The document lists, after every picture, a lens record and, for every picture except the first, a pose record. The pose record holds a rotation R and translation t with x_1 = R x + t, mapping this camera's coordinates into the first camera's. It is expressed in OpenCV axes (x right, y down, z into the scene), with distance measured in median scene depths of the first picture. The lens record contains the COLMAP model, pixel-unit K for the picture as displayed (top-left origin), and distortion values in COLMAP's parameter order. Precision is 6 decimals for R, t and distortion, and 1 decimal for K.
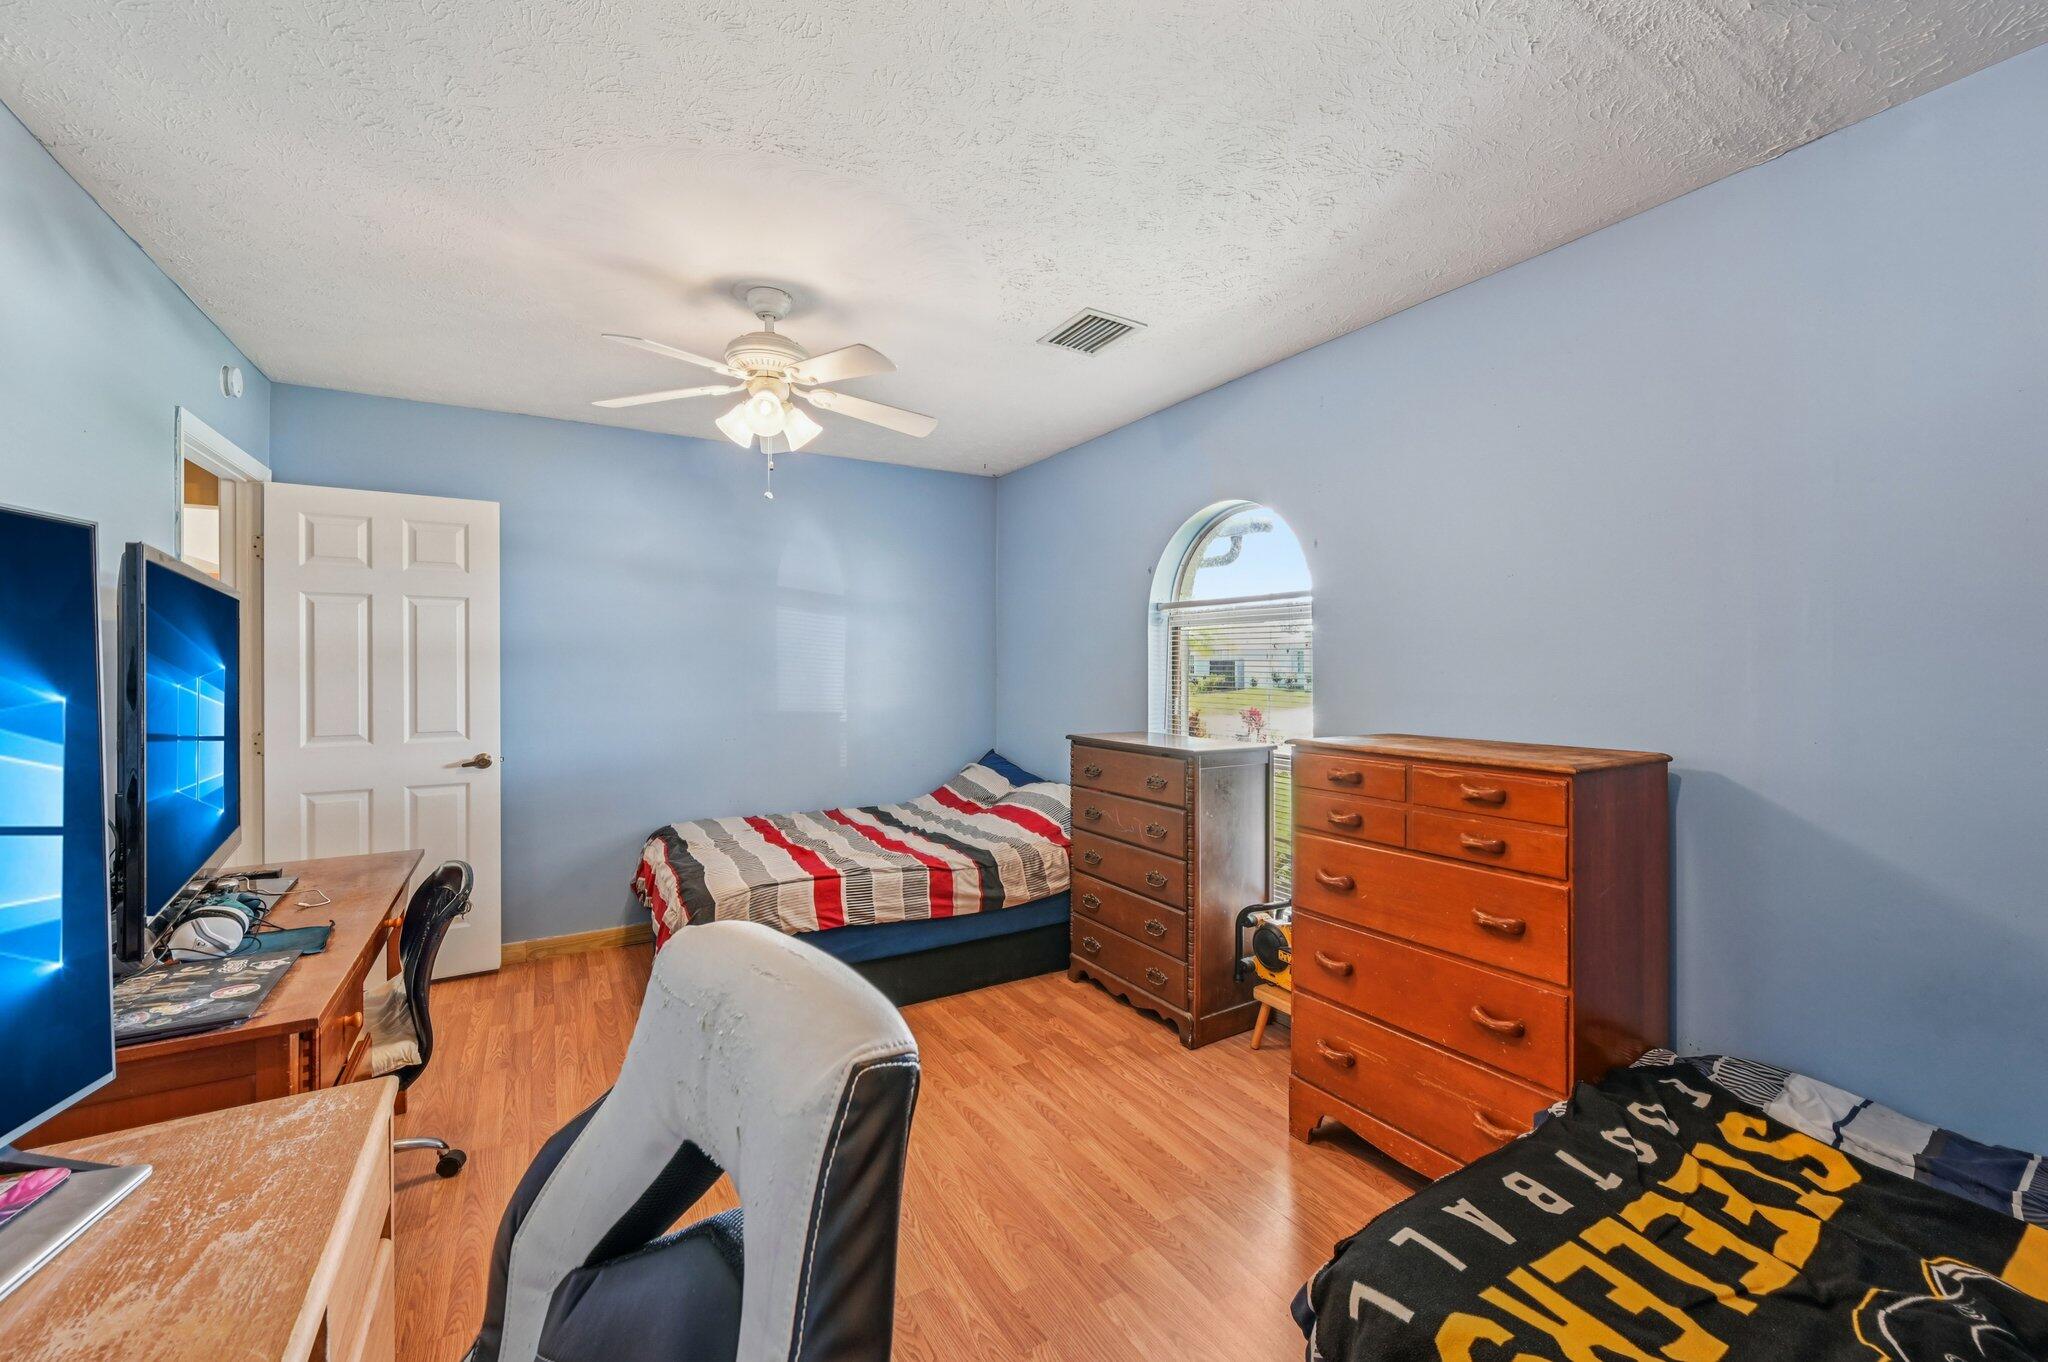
lens RADIAL K [[805.7, 0, 1026.4], [0, 805.7, 675.6], [0, 0, 1]] dist [-0.001954, -0.000319]
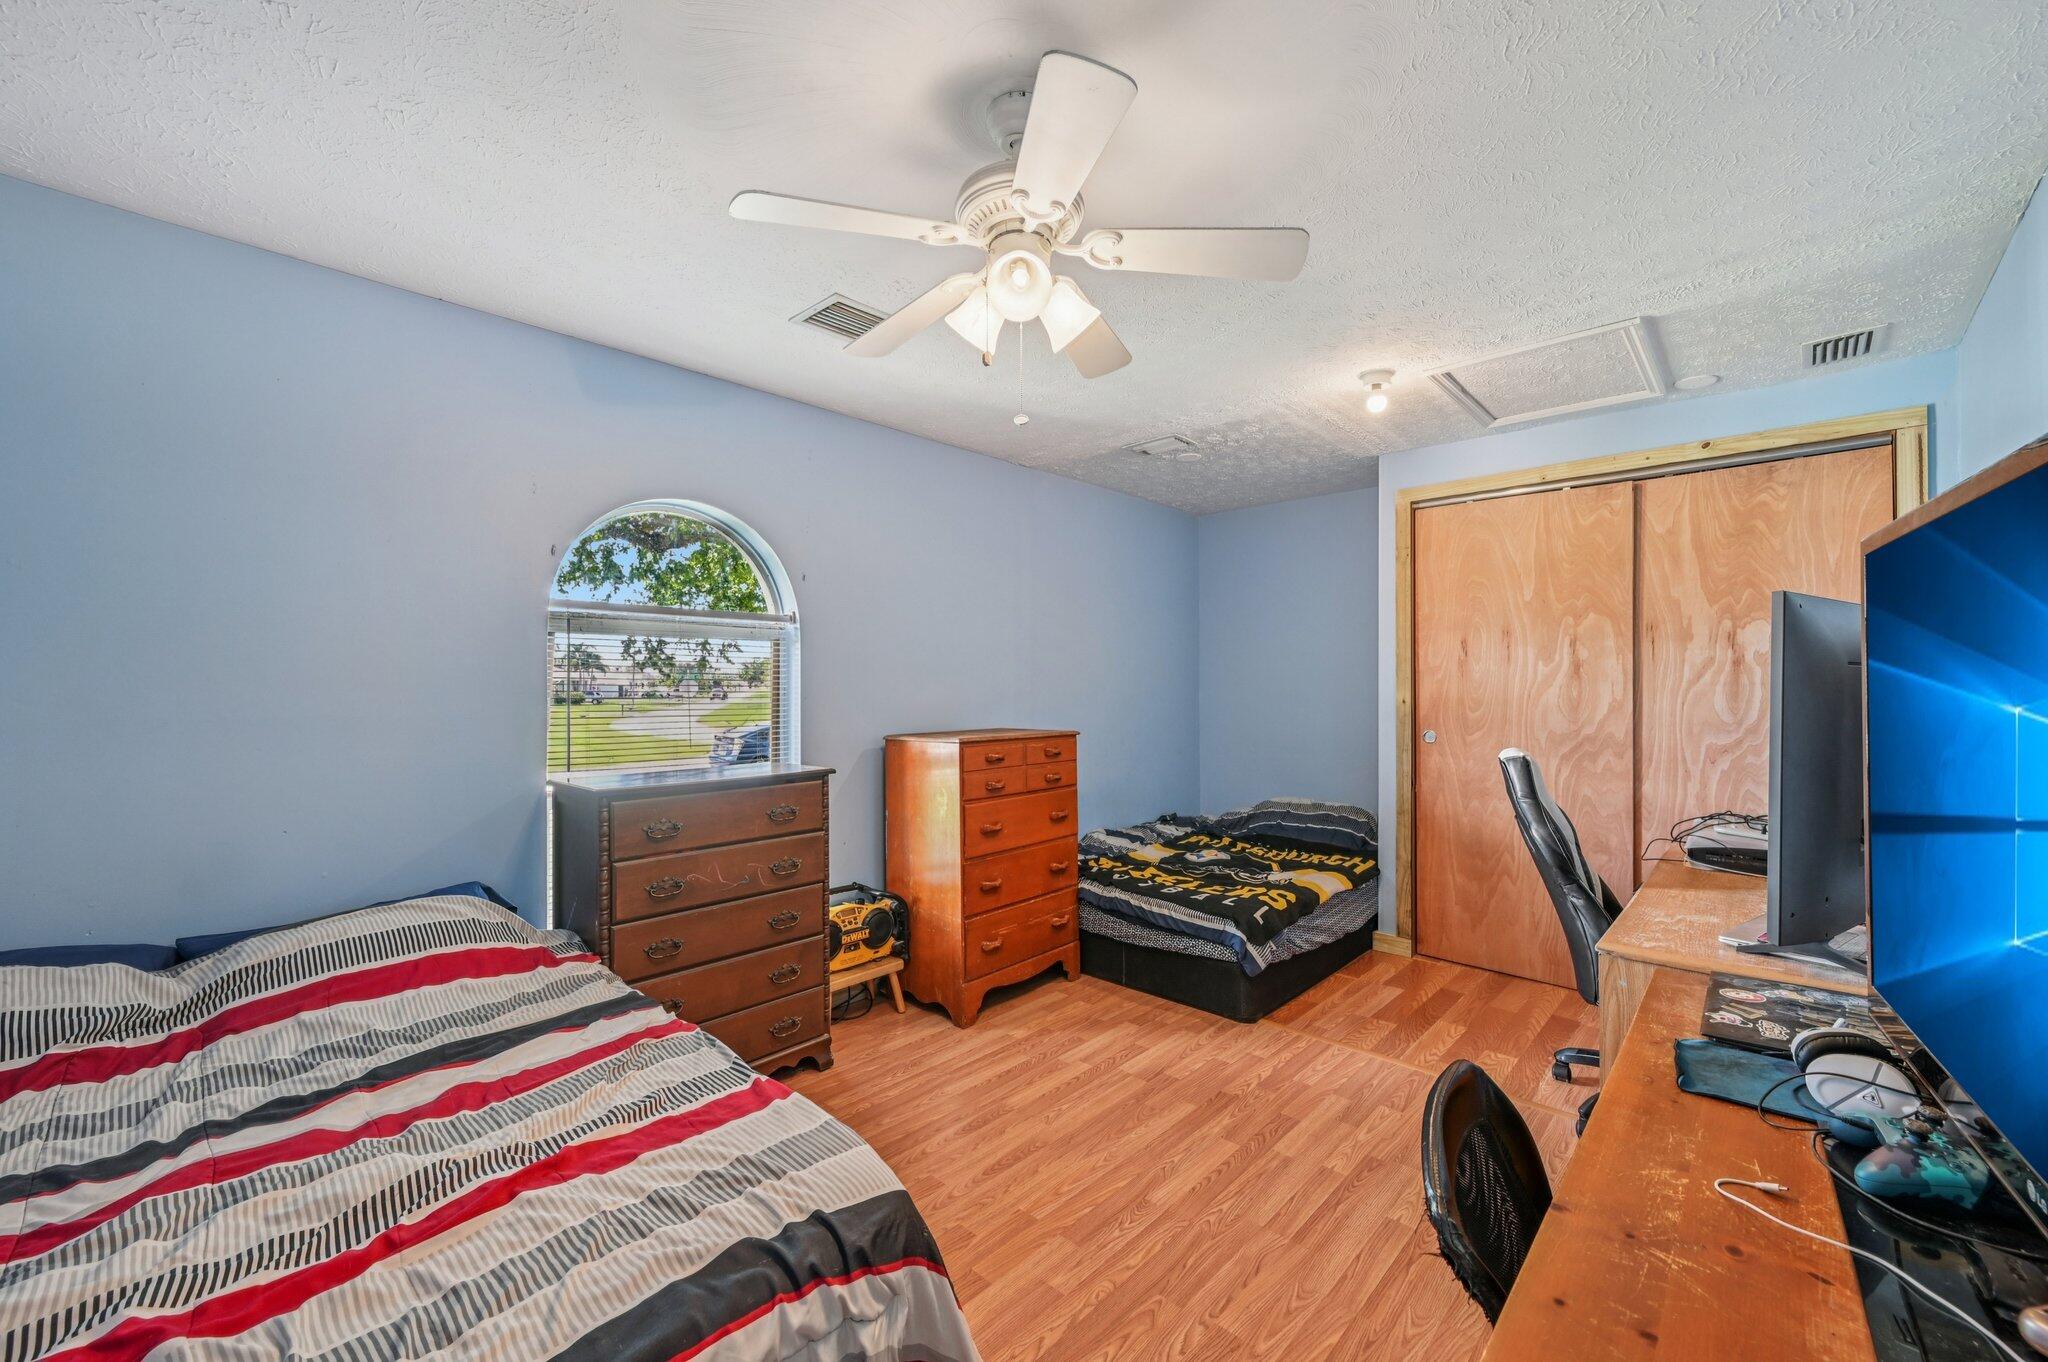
lens RADIAL K [[809.2, 0, 1022.0], [0, 809.2, 696.3], [0, 0, 1]] dist [0.000221, -0.000135]
pose [[-0.271906, -0.010843, 0.962263, -1.236902], [0.012156, 0.999818, 0.014702, -0.015483], [-0.962247, 0.015695, -0.271725, 1.552006]]
